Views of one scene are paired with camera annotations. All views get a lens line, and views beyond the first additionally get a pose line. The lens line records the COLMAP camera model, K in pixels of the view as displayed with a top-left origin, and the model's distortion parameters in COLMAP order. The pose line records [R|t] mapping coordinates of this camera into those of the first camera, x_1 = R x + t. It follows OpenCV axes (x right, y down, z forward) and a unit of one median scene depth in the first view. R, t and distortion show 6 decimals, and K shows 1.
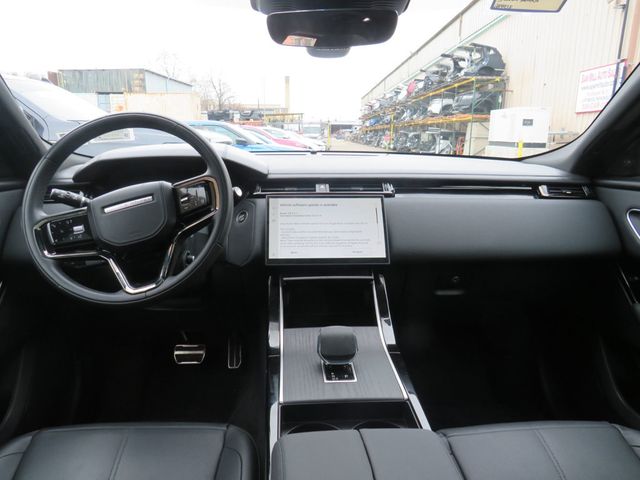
lens RADIAL K [[461.0, 0, 316.9], [0, 461.0, 241.8], [0, 0, 1]] dist [-0.031018, 0.037427]
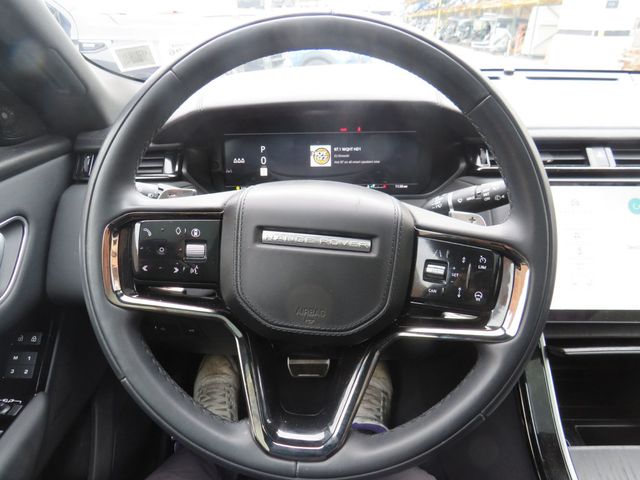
lens RADIAL K [[461.0, 0, 319.5], [0, 461.0, 244.0], [0, 0, 1]] dist [-0.031018, 0.037427]
pose [[0.998026, 0.016202, -0.060674, -0.015393], [-0.002543, 0.975781, 0.218734, -0.007163], [0.062748, -0.218148, 0.973896, 0.023184]]
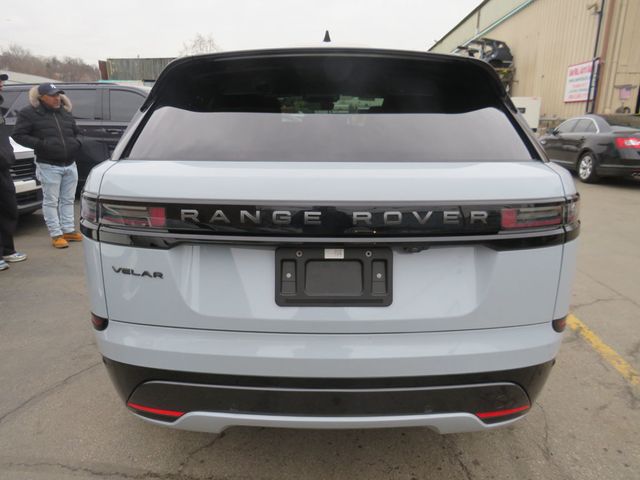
lens RADIAL K [[461.0, 0, 320.6], [0, 461.0, 243.8], [0, 0, 1]] dist [-0.031018, 0.037427]
pose [[0.998411, 0.016630, -0.053834, 0.010231], [-0.014695, 0.999238, 0.036156, 0.032402], [0.054394, -0.035307, 0.997895, -0.147860]]
